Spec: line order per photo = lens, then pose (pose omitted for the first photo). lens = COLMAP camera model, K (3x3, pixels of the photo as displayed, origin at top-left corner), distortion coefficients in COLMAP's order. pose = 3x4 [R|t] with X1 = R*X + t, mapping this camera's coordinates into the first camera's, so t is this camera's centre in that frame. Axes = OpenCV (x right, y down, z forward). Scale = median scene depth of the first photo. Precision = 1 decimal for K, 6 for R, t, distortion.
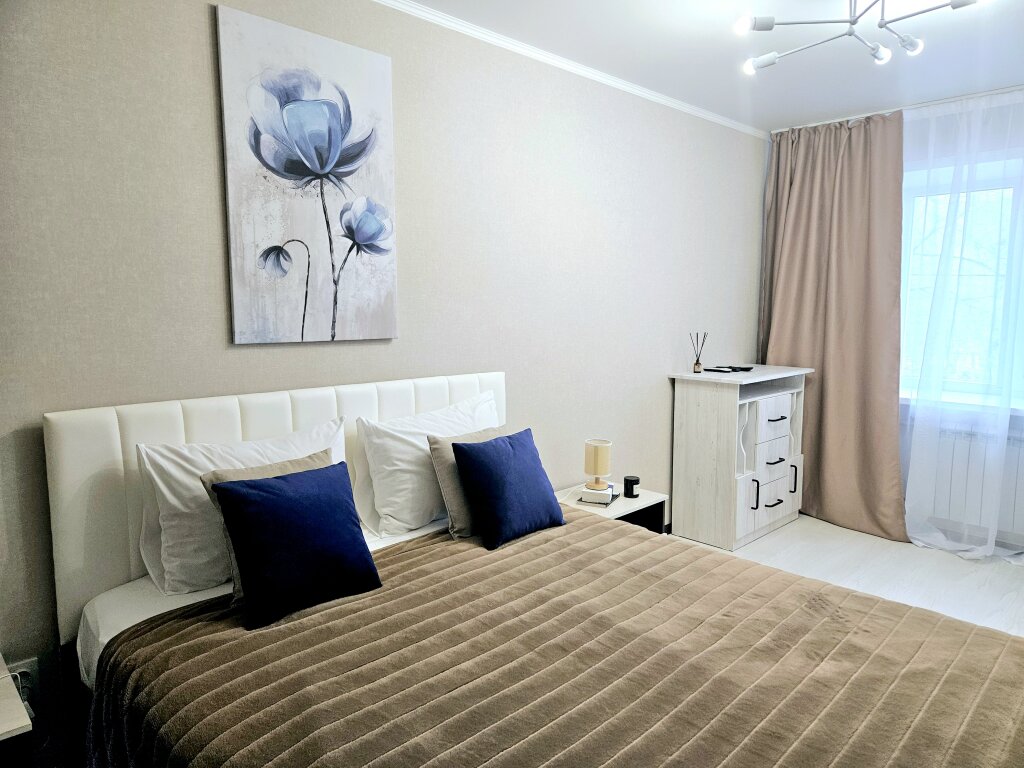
lens RADIAL K [[688.9, 0, 532.1], [0, 688.9, 381.5], [0, 0, 1]] dist [0.069585, -0.071861]
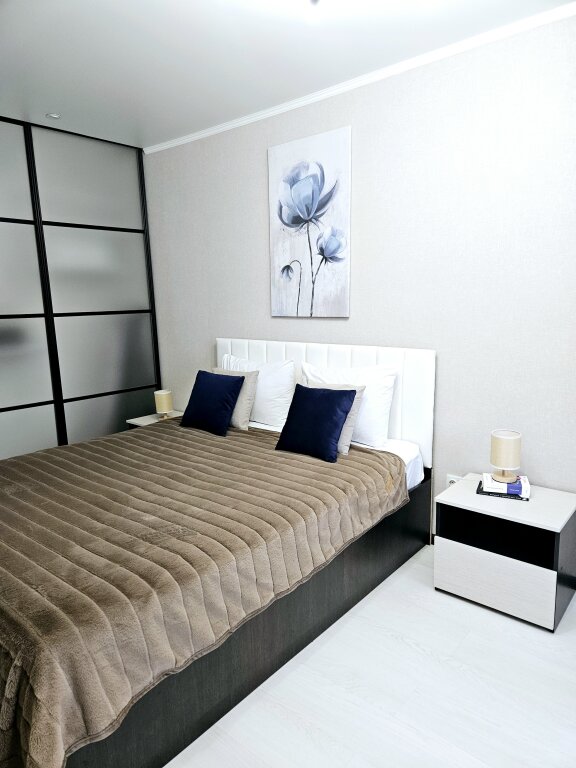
lens RADIAL K [[534.4, 0, 288.8], [0, 534.4, 398.6], [0, 0, 1]] dist [0.051317, -0.002532]
pose [[0.045069, 0.190251, -0.980700, 1.084220], [-0.085140, 0.978858, 0.185981, -0.104211], [0.995349, 0.075115, 0.060315, 0.890646]]
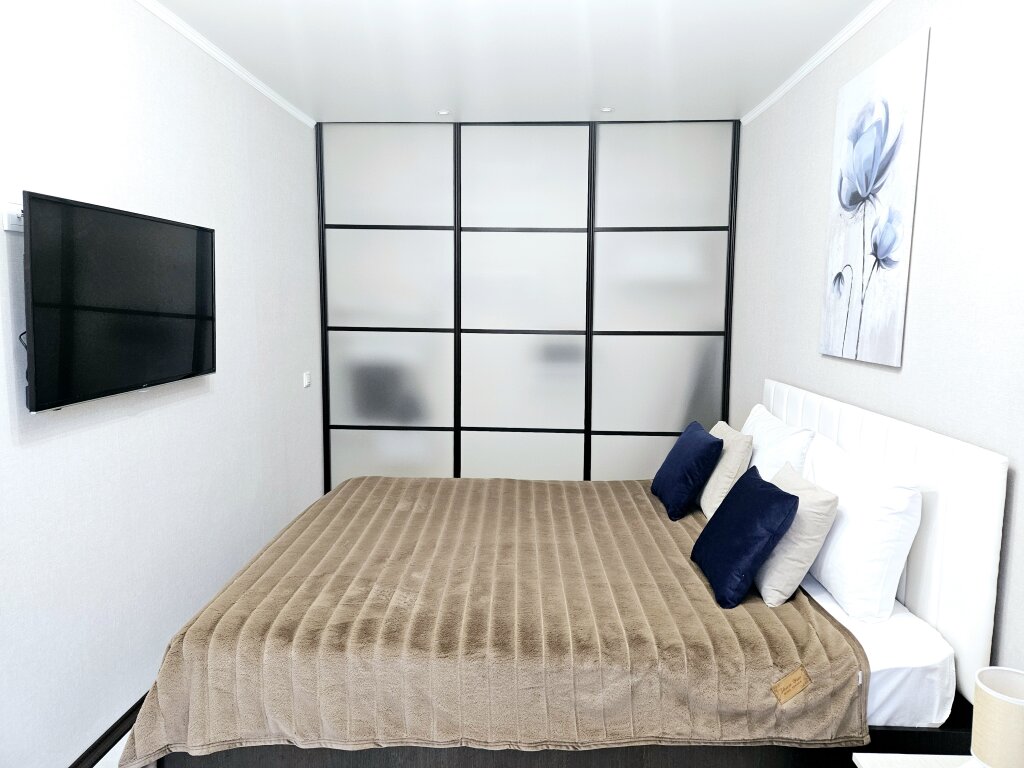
lens RADIAL K [[682.8, 0, 515.3], [0, 682.8, 378.7], [0, 0, 1]] dist [0.017599, -0.004470]
pose [[-0.752576, 0.062589, -0.655524, 0.749249], [-0.083604, 0.978336, 0.189392, -0.182107], [0.653176, 0.197337, -0.731040, 1.430941]]
